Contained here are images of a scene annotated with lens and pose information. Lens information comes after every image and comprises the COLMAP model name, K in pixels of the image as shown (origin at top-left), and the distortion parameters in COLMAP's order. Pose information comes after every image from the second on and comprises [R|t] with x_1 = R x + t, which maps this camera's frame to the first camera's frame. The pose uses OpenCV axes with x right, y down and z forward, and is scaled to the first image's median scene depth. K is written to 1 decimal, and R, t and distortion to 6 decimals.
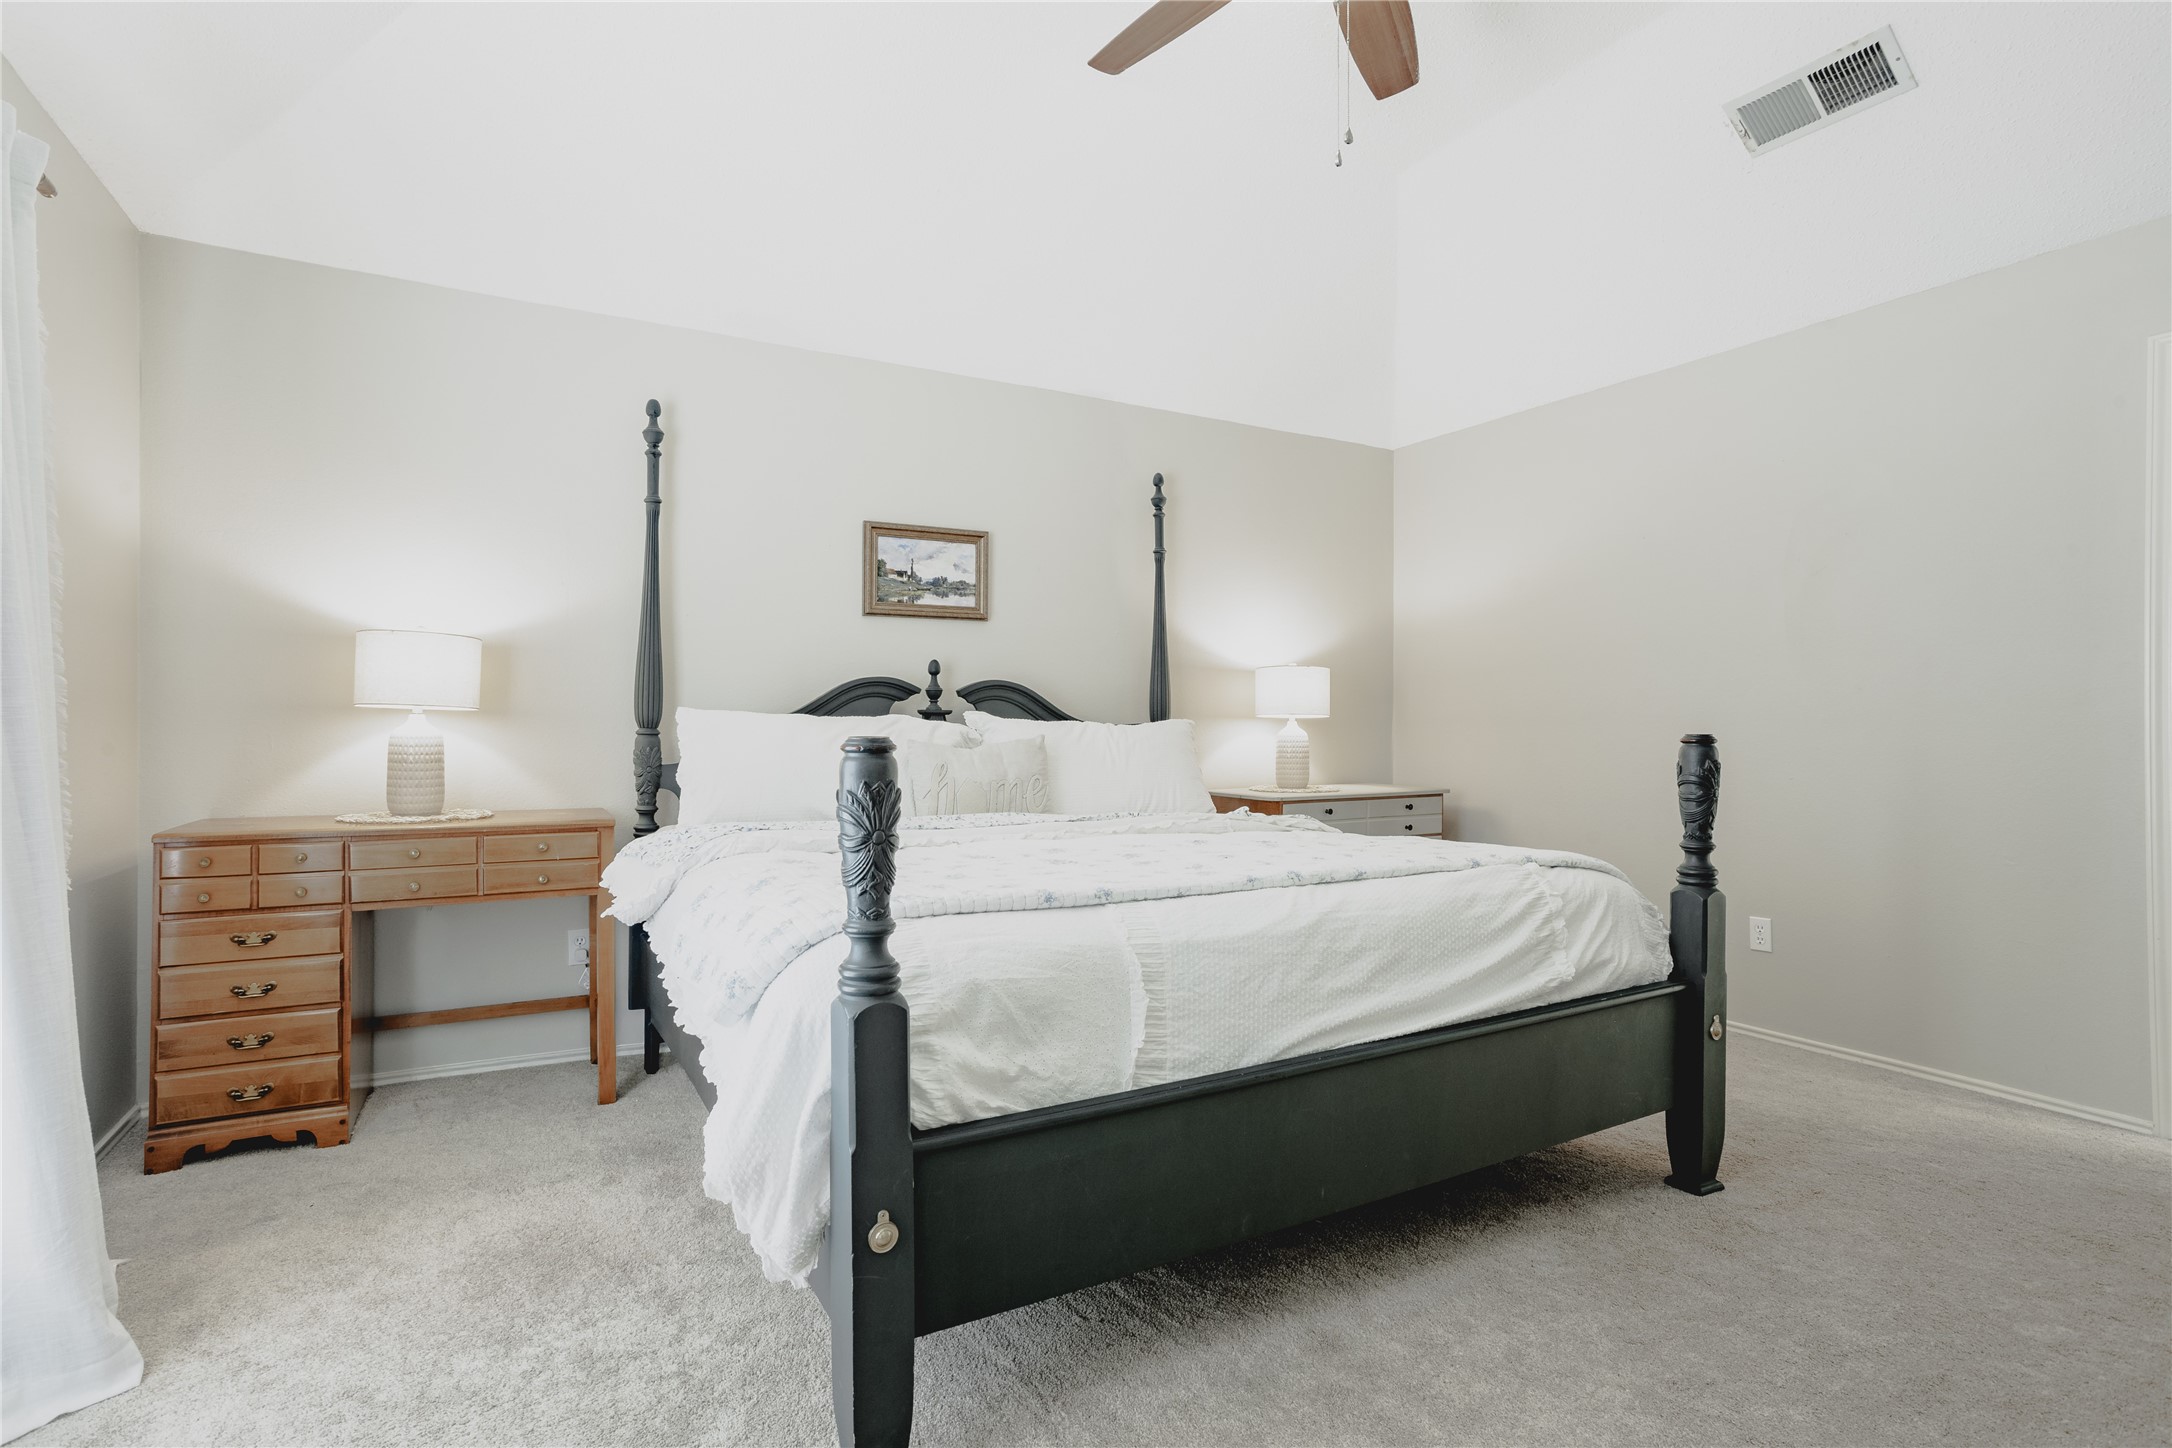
lens RADIAL K [[1064.2, 0, 1076.4], [0, 1064.2, 728.7], [0, 0, 1]] dist [-0.061132, 0.047453]
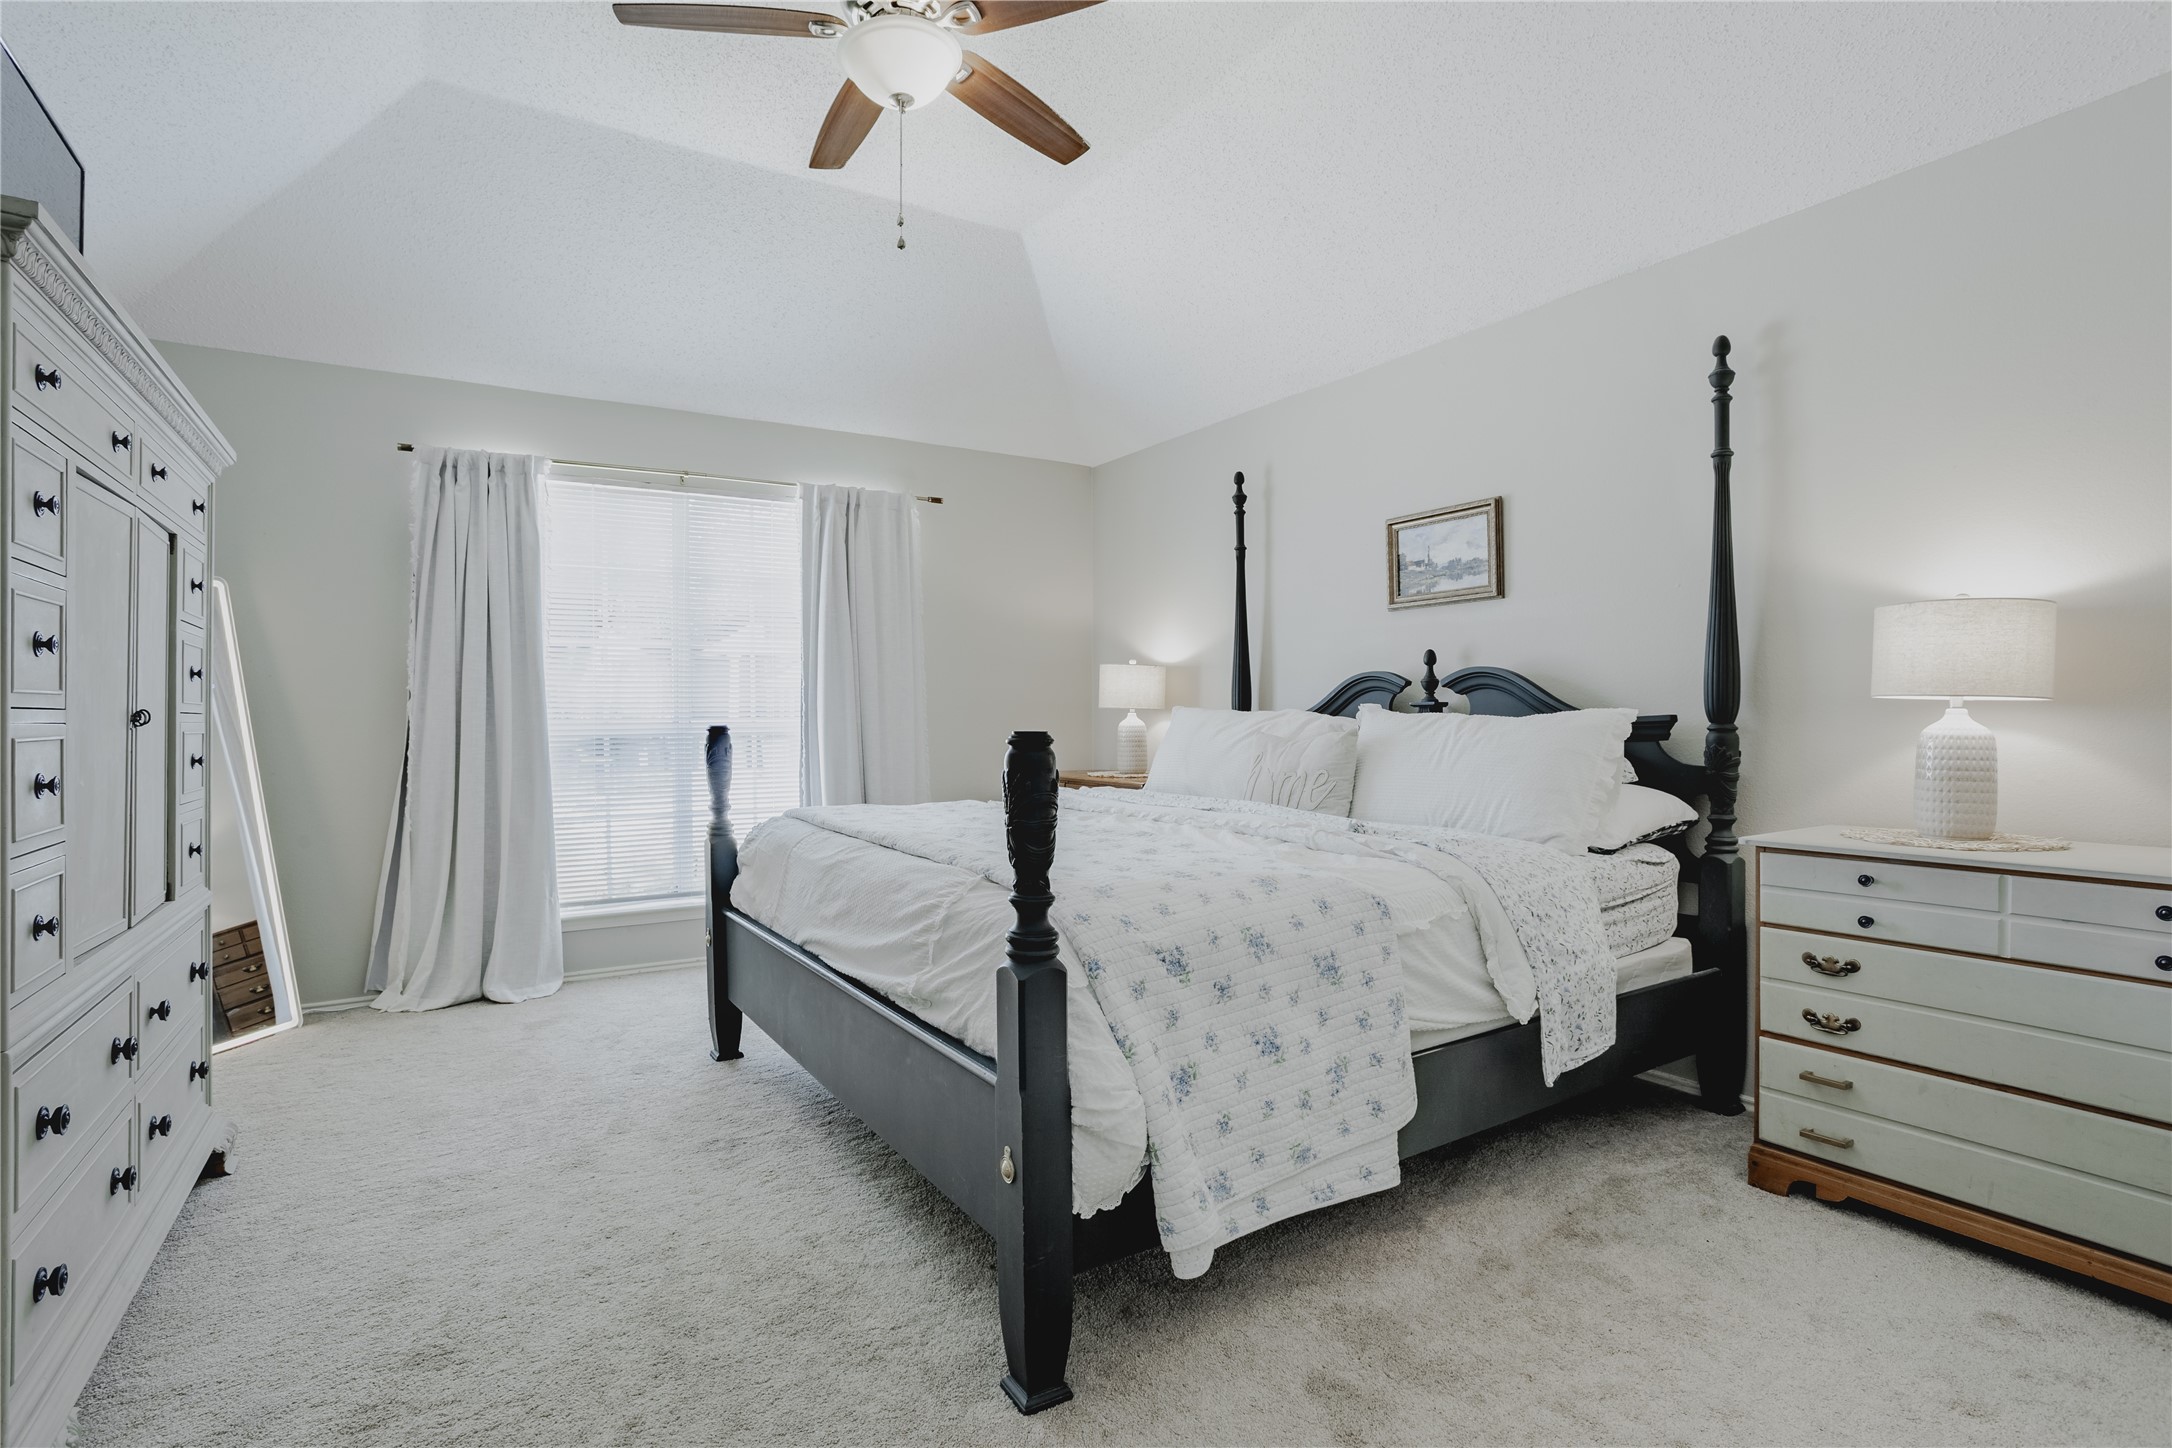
lens RADIAL K [[1146.2, 0, 1093.6], [0, 1146.2, 718.7], [0, 0, 1]] dist [-0.027839, 0.020752]
pose [[0.027050, -0.004395, -0.999624, 0.874184], [-0.002753, 0.999986, -0.004471, 0.002931], [0.999630, 0.002873, 0.027037, 0.663363]]
